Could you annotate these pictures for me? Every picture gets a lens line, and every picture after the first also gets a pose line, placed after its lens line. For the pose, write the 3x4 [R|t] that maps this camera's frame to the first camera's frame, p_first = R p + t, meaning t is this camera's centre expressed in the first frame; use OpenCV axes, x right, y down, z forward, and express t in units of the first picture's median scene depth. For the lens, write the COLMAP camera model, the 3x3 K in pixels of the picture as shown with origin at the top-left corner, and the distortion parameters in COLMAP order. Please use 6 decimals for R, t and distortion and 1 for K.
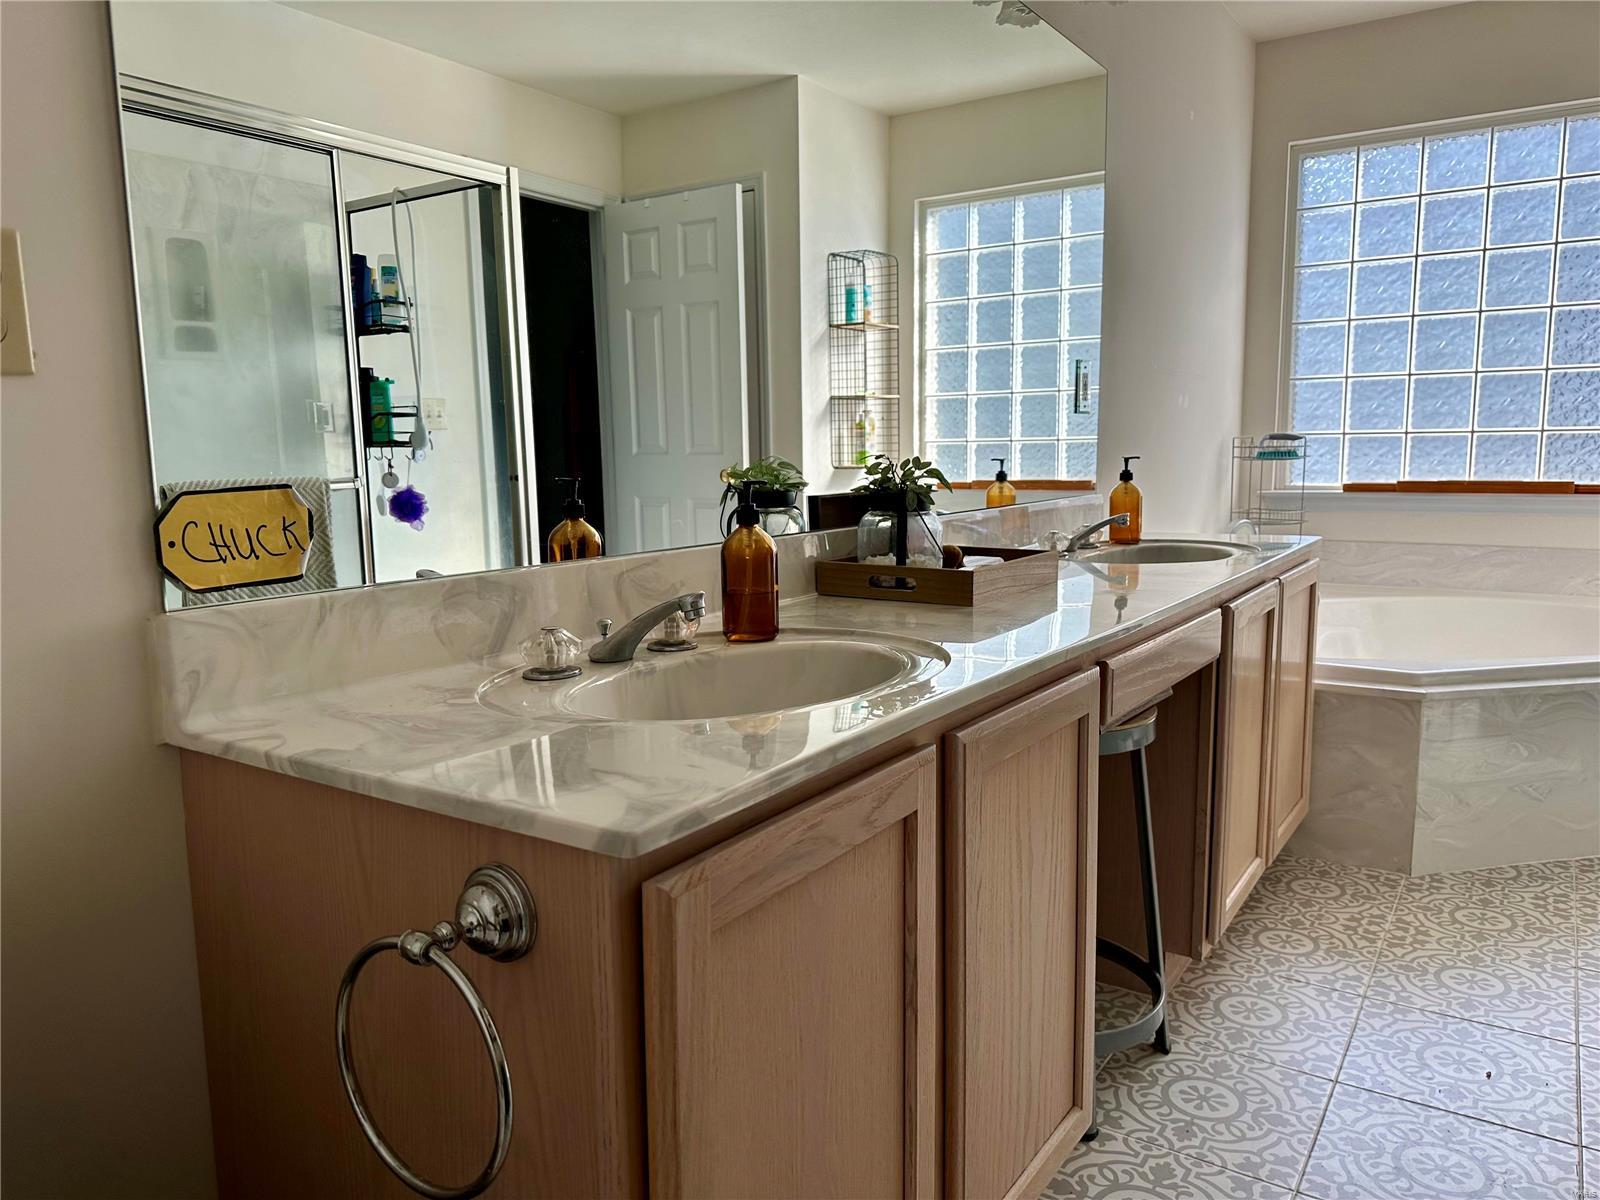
lens RADIAL K [[1134.6, 0, 800.0], [0, 1134.6, 600.0], [0, 0, 1]] dist [0.115243, -0.182982]
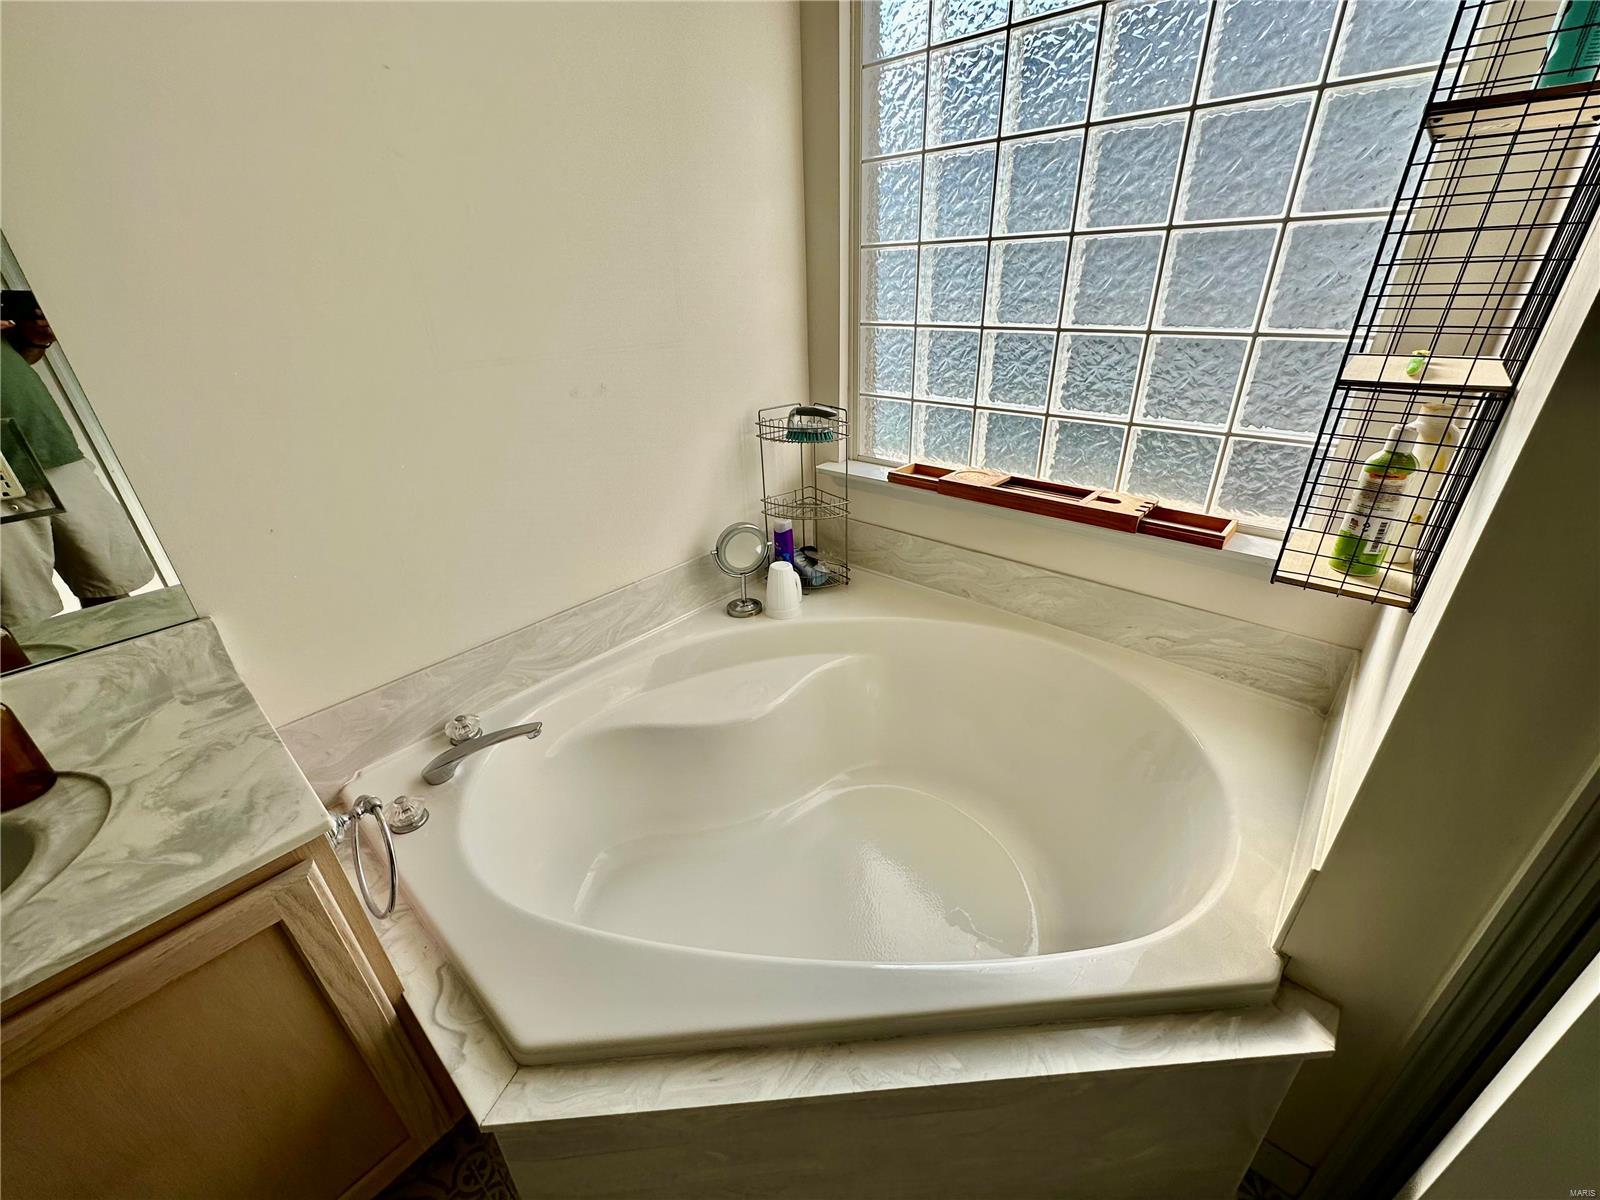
lens RADIAL K [[640.4, 0, 800.0], [0, 640.4, 600.0], [0, 0, 1]] dist [-0.001306, -0.000210]
pose [[0.989664, 0.053003, -0.133251, 0.516666], [-0.006261, 0.944272, 0.329107, -0.178460], [0.143269, -0.324871, 0.934844, 0.589825]]
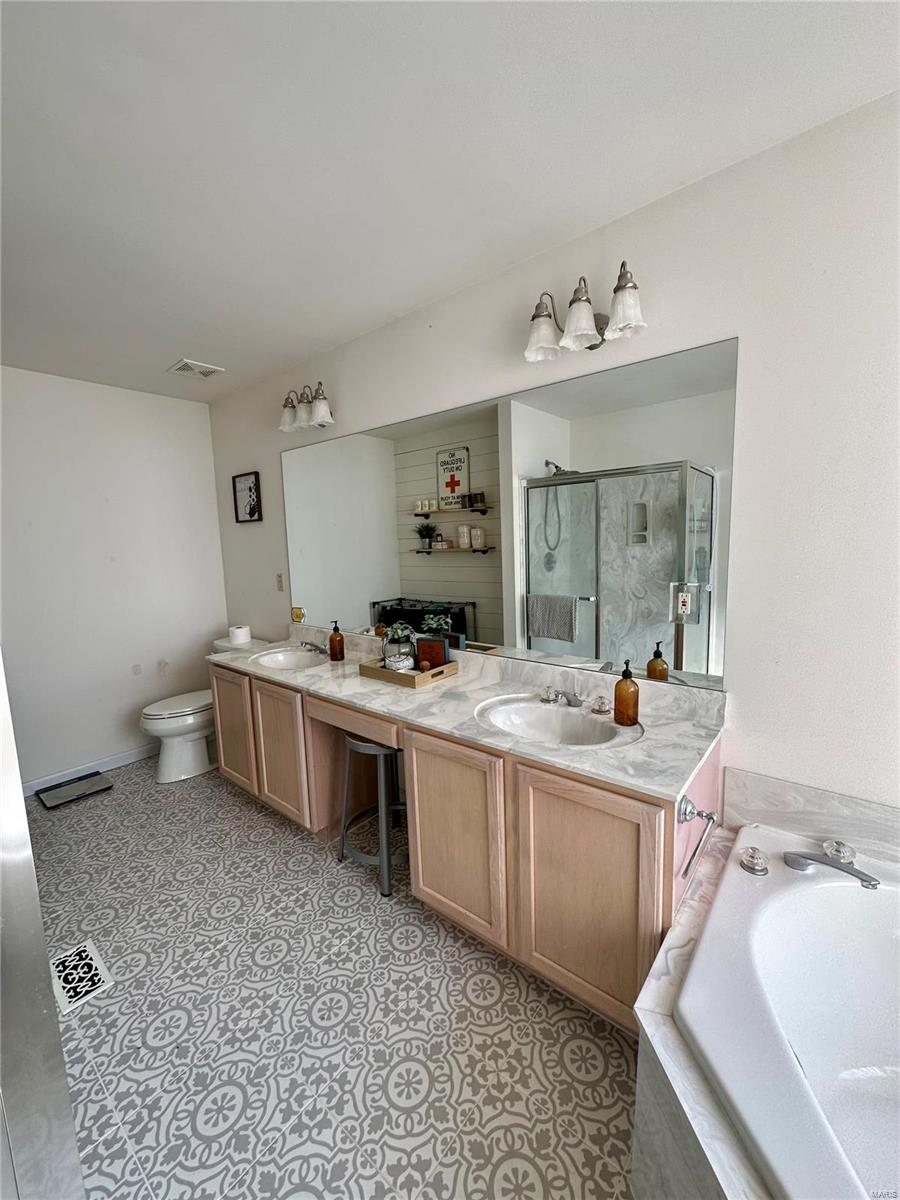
lens RADIAL K [[480.3, 0, 450.0], [0, 480.3, 600.0], [0, 0, 1]] dist [-0.001306, -0.000210]
pose [[-0.114945, 0.144910, -0.982745, 0.627859], [-0.105277, 0.981954, 0.157107, -0.190792], [0.987777, 0.121519, -0.097616, 0.616187]]
